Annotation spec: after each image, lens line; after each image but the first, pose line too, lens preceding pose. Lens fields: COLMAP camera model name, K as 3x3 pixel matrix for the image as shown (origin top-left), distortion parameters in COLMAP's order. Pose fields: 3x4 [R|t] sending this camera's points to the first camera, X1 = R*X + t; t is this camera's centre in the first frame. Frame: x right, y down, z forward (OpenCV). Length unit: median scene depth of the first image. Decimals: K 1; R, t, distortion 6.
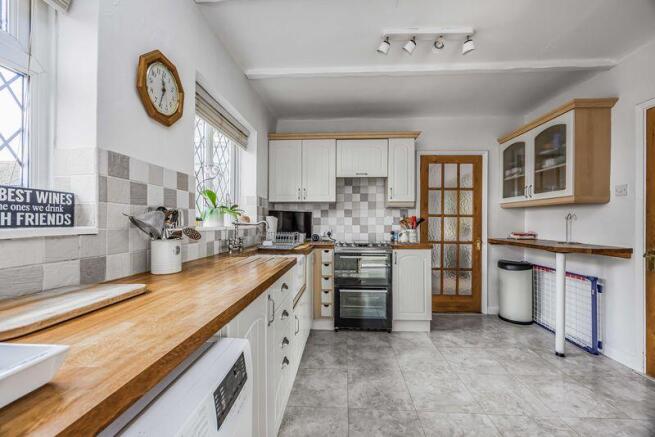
lens RADIAL K [[252.0, 0, 332.9], [0, 252.0, 224.1], [0, 0, 1]] dist [0.000543, 0.000055]
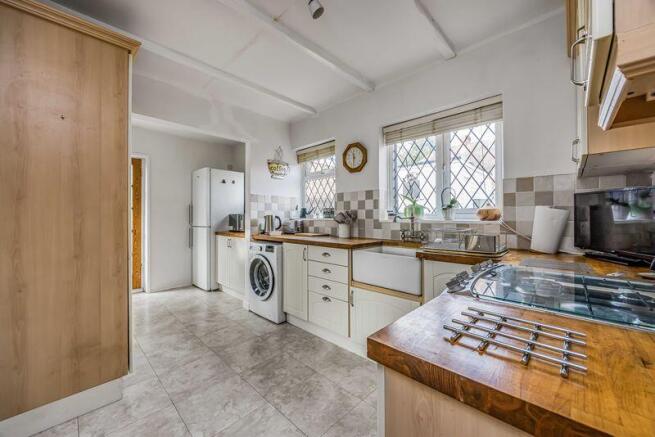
lens RADIAL K [[253.3, 0, 326.6], [0, 253.3, 212.3], [0, 0, 1]] dist [-0.000199, -0.000008]
pose [[-0.661056, -0.008076, -0.750293, 0.822761], [-0.000743, 0.999949, -0.010108, -0.015247], [0.750336, -0.006124, -0.661028, 1.606387]]
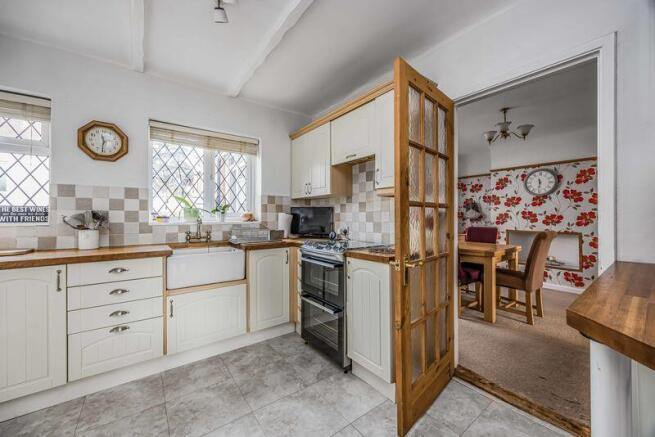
lens RADIAL K [[254.3, 0, 332.1], [0, 254.3, 216.4], [0, 0, 1]] dist [-0.000867, -0.000146]
pose [[0.645779, -0.005486, -0.763504, 1.123282], [-0.001007, 0.999967, -0.008036, -0.011245], [0.763523, 0.005958, 0.645753, 0.743996]]
